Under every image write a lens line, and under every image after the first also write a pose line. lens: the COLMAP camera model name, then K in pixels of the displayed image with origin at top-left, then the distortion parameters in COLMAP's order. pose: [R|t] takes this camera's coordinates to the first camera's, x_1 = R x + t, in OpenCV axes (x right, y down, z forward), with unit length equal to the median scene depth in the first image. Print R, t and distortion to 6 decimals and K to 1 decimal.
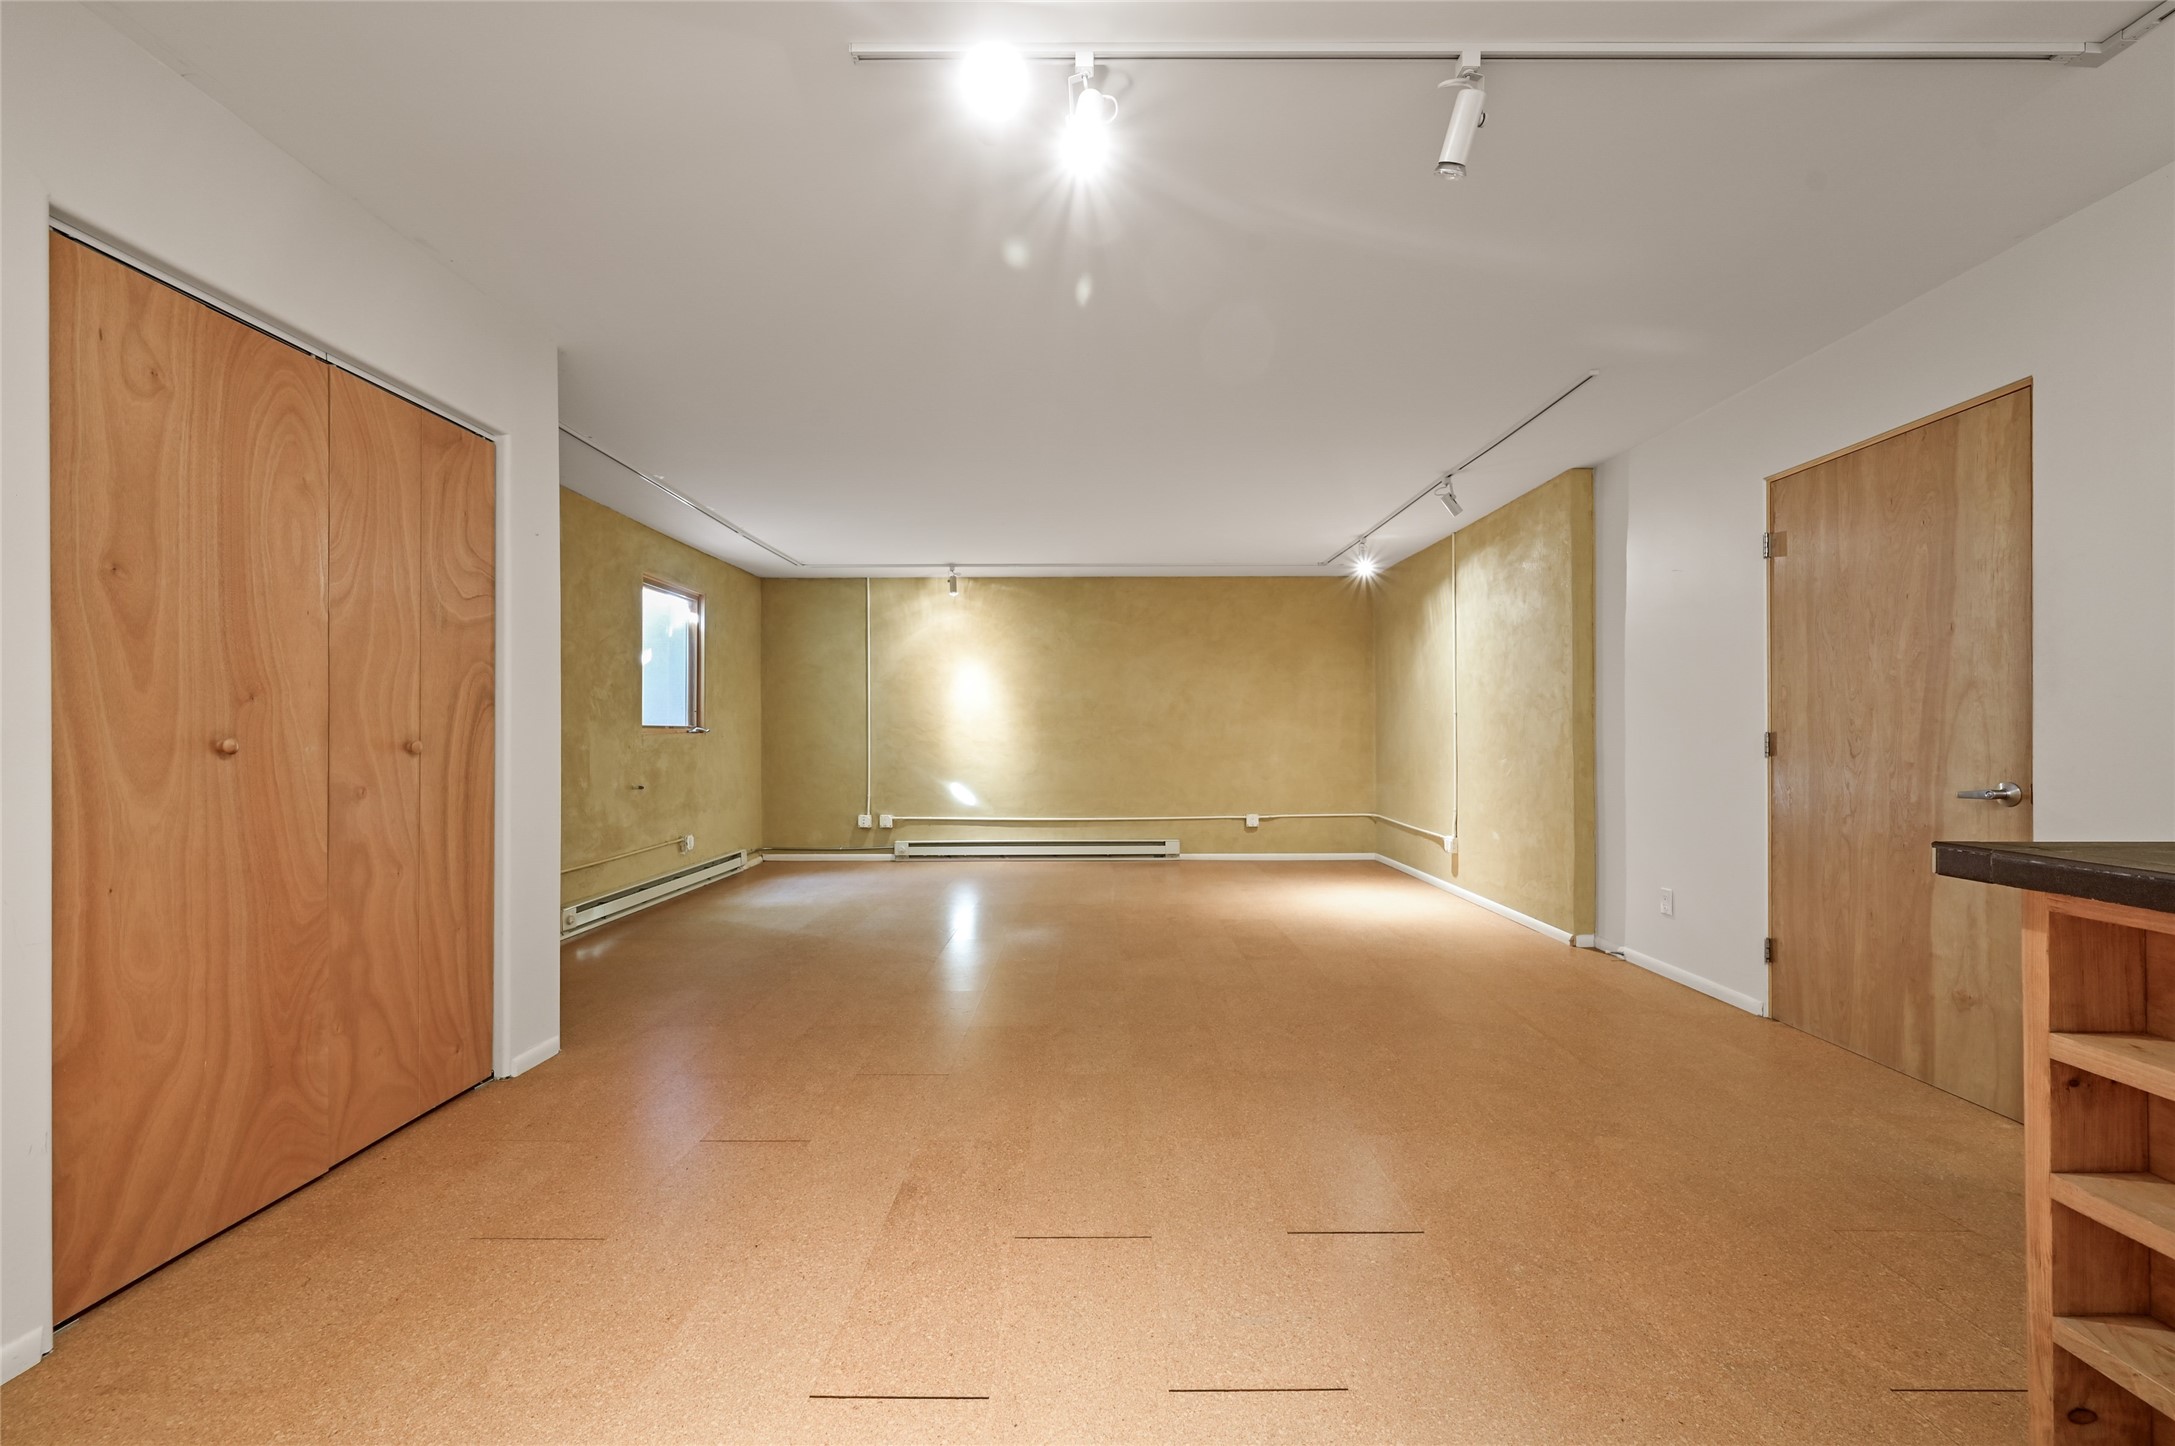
lens RADIAL K [[866.6, 0, 1093.1], [0, 866.6, 730.0], [0, 0, 1]] dist [-0.002145, 0.001317]
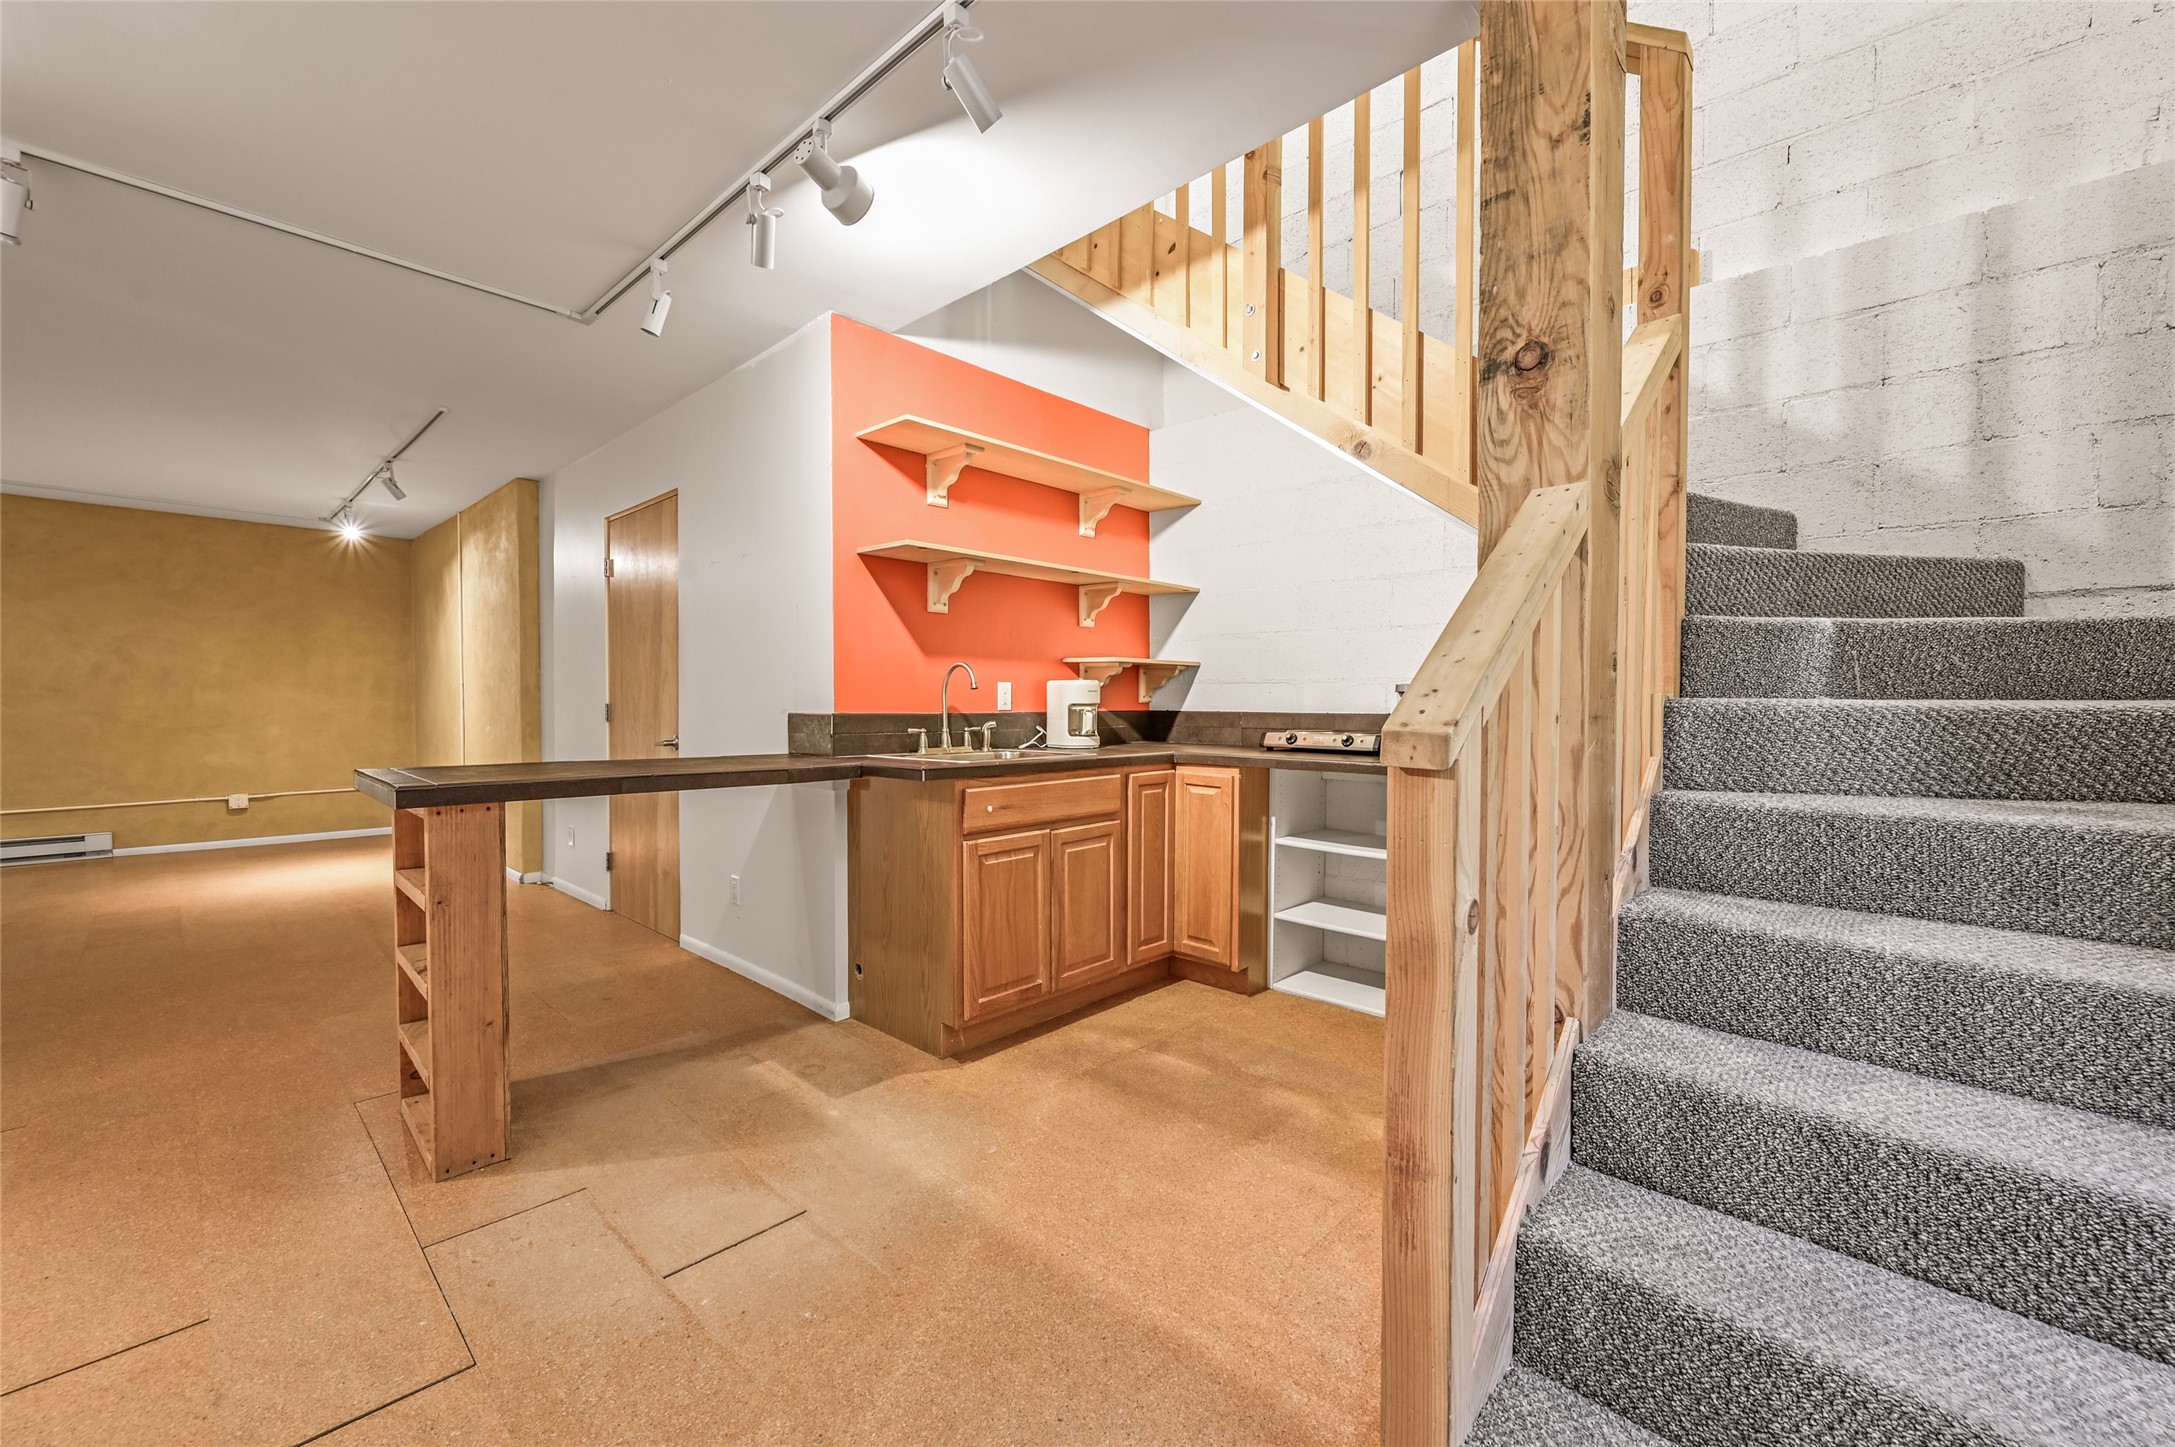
lens RADIAL K [[866.6, 0, 1086.7], [0, 866.6, 719.4], [0, 0, 1]] dist [-0.002145, 0.001317]
pose [[0.680030, -0.008999, 0.733129, 0.195222], [-0.009130, 0.999743, 0.020740, -0.005668], [-0.733127, -0.020797, 0.679773, -0.333300]]
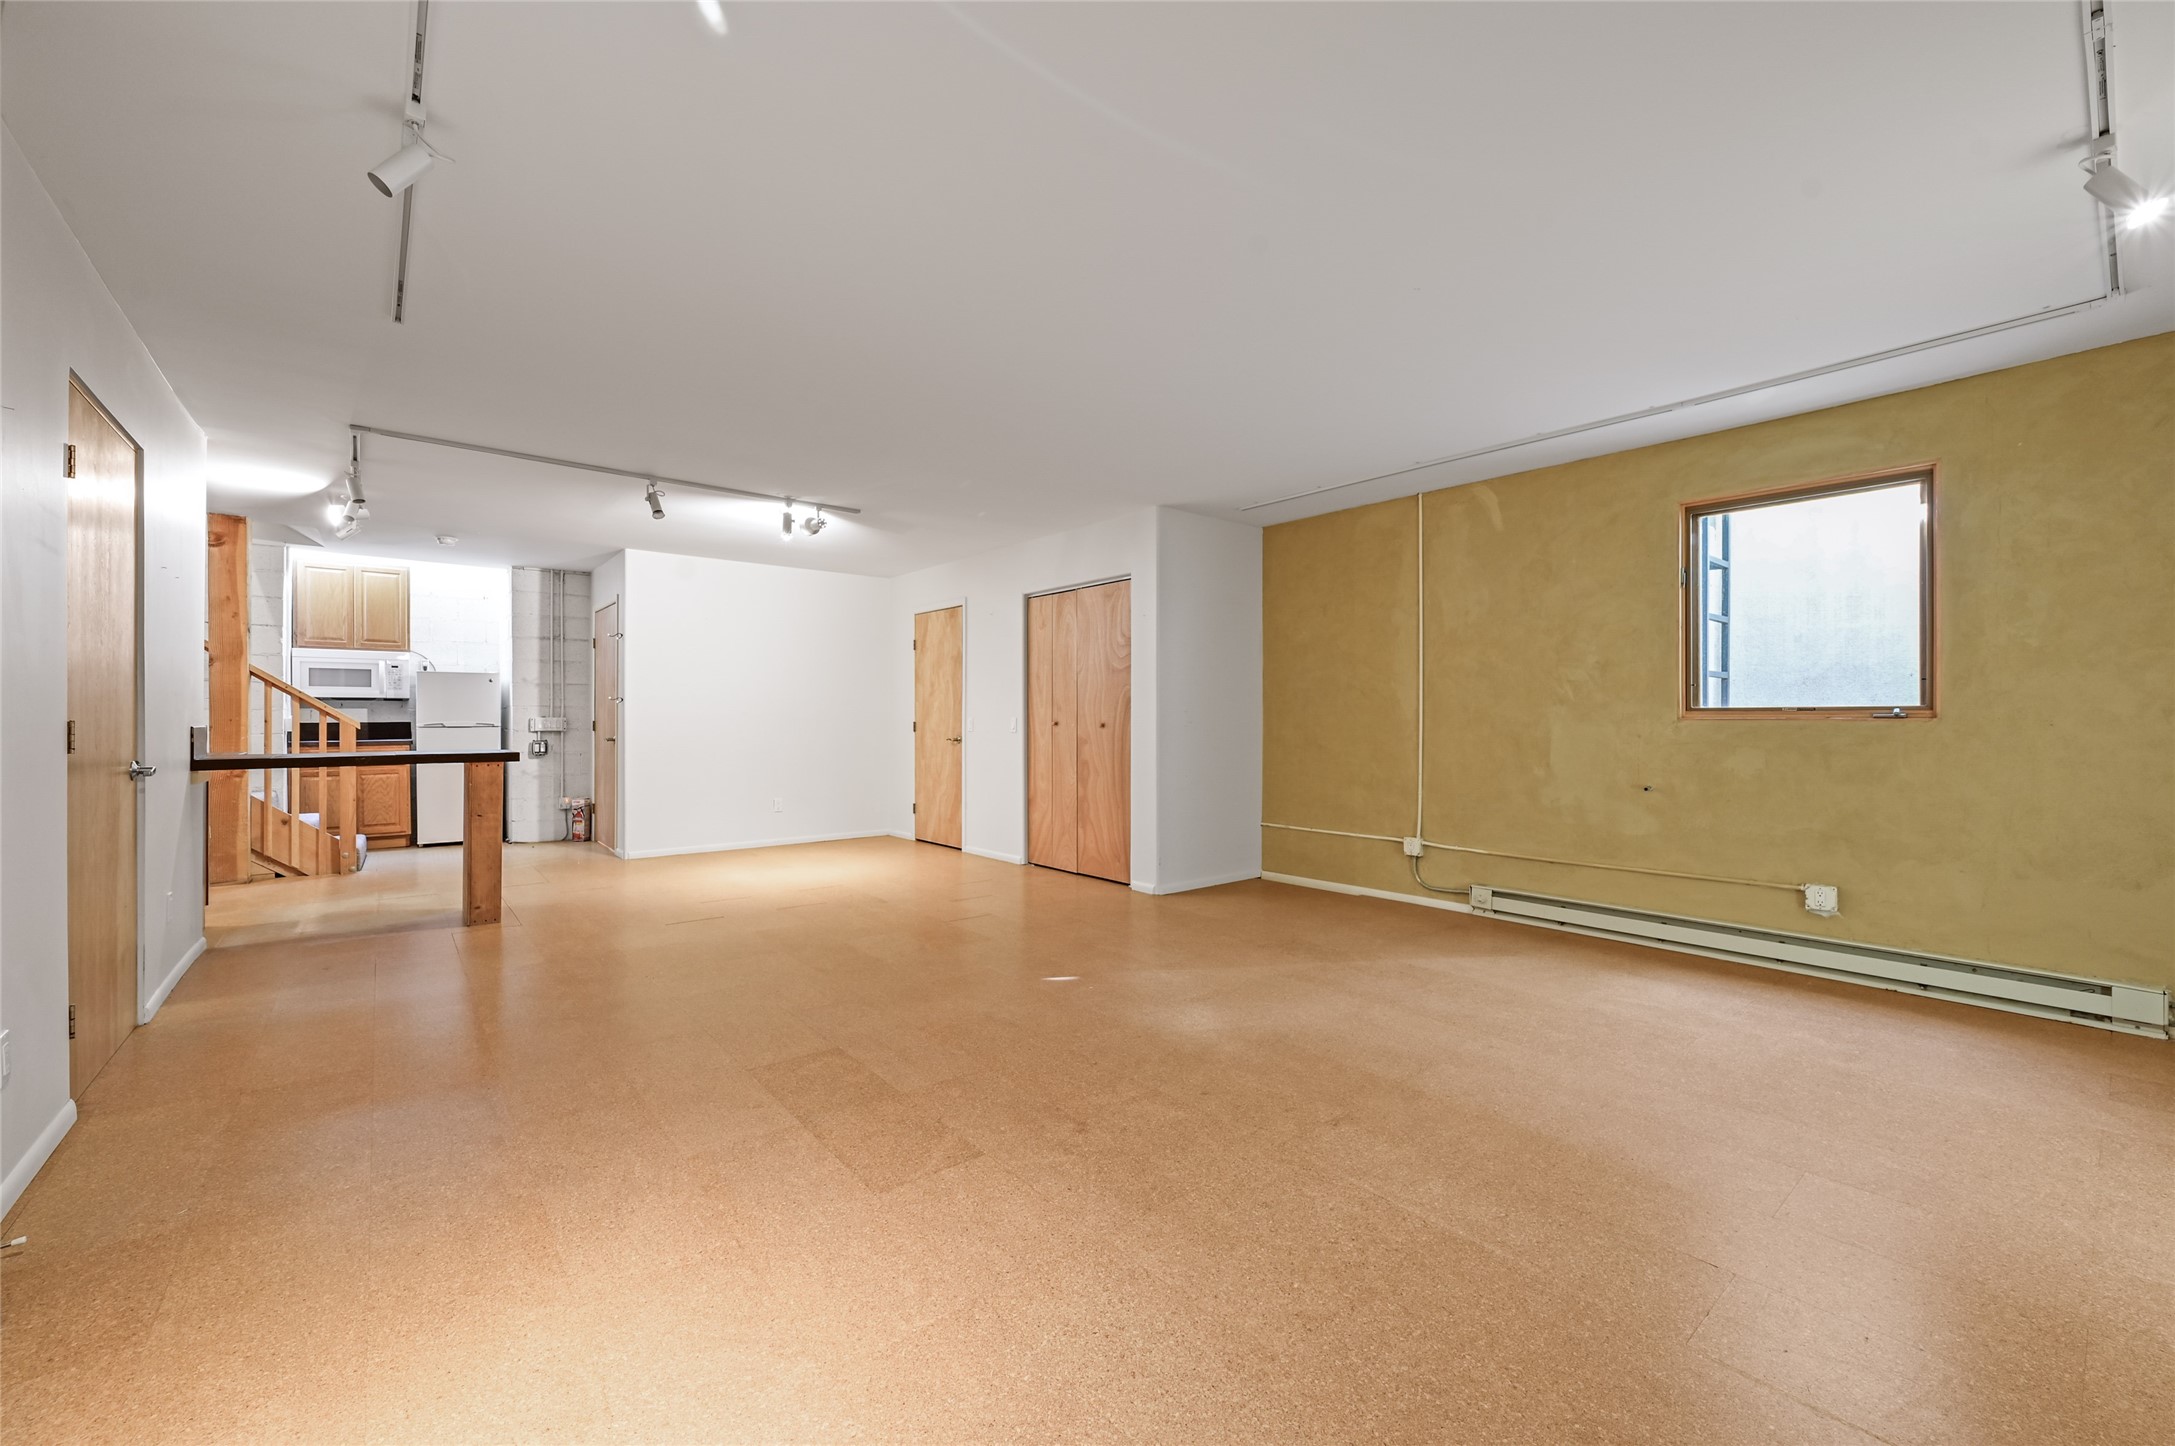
lens RADIAL K [[866.6, 0, 1092.1], [0, 866.6, 720.7], [0, 0, 1]] dist [-0.002145, 0.001317]
pose [[-0.769108, 0.001673, -0.639117, 0.394824], [0.003126, 0.999994, -0.001144, 0.004690], [0.639111, -0.002878, -0.769109, 1.415694]]
